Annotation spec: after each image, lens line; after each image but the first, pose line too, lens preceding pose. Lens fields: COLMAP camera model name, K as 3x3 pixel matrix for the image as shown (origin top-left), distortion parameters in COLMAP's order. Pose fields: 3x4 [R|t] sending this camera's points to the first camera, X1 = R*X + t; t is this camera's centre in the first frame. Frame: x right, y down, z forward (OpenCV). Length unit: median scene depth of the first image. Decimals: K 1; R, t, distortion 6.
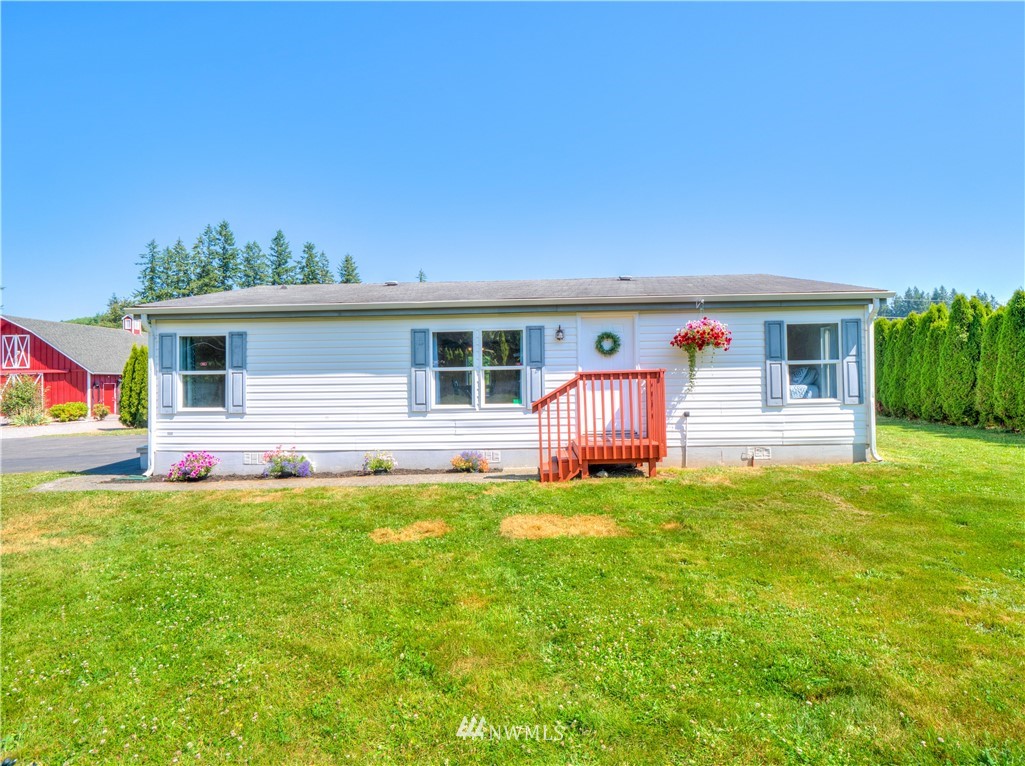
lens RADIAL K [[498.9, 0, 508.0], [0, 498.9, 375.8], [0, 0, 1]] dist [-0.010230, -0.003008]
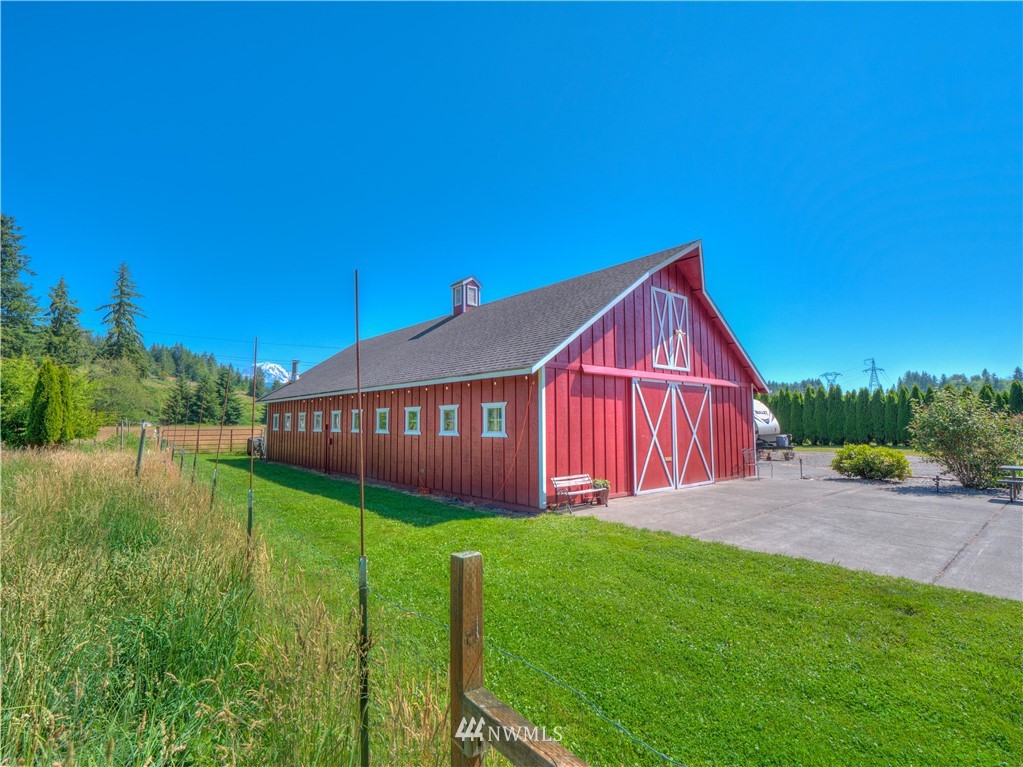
lens RADIAL K [[497.9, 0, 508.0], [0, 497.9, 386.8], [0, 0, 1]] dist [-0.010230, -0.003008]
pose [[0.749794, 0.065211, 0.658450, -1.379752], [-0.017508, 0.996738, -0.078778, 0.035426], [-0.661439, 0.047539, 0.748491, 0.774586]]
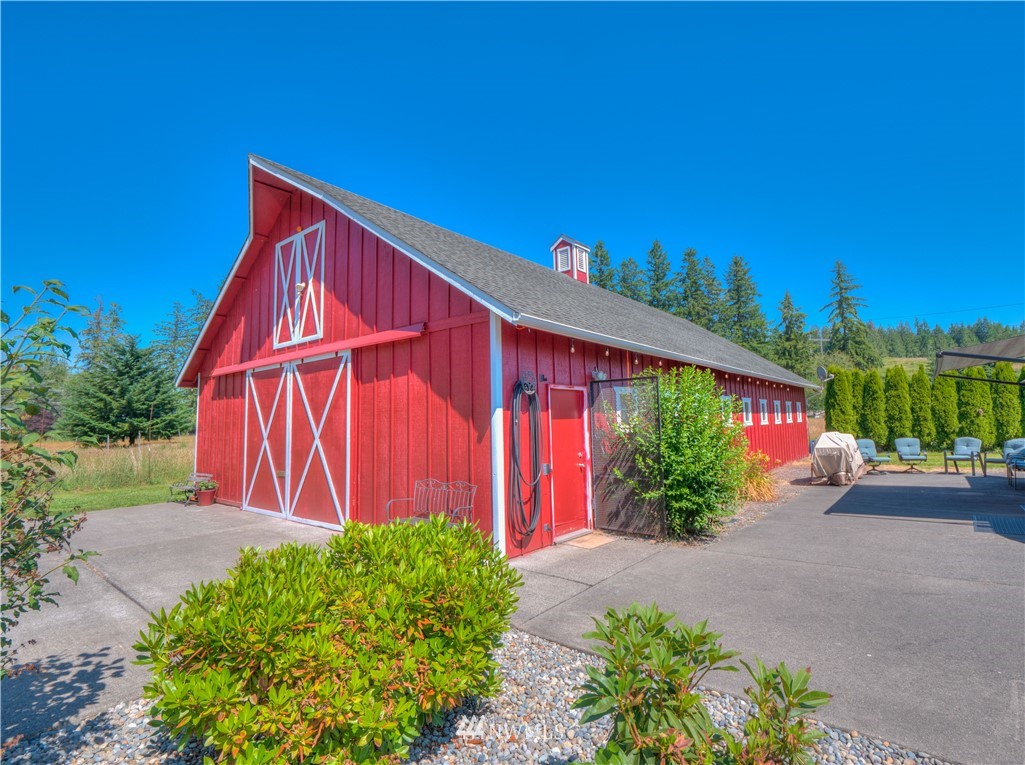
lens RADIAL K [[498.9, 0, 510.5], [0, 498.9, 379.8], [0, 0, 1]] dist [-0.010230, -0.003008]
pose [[0.792131, -0.056471, -0.607733, -0.721103], [0.016700, 0.997343, -0.070906, 0.028783], [0.610122, 0.046017, 0.790970, 0.844456]]
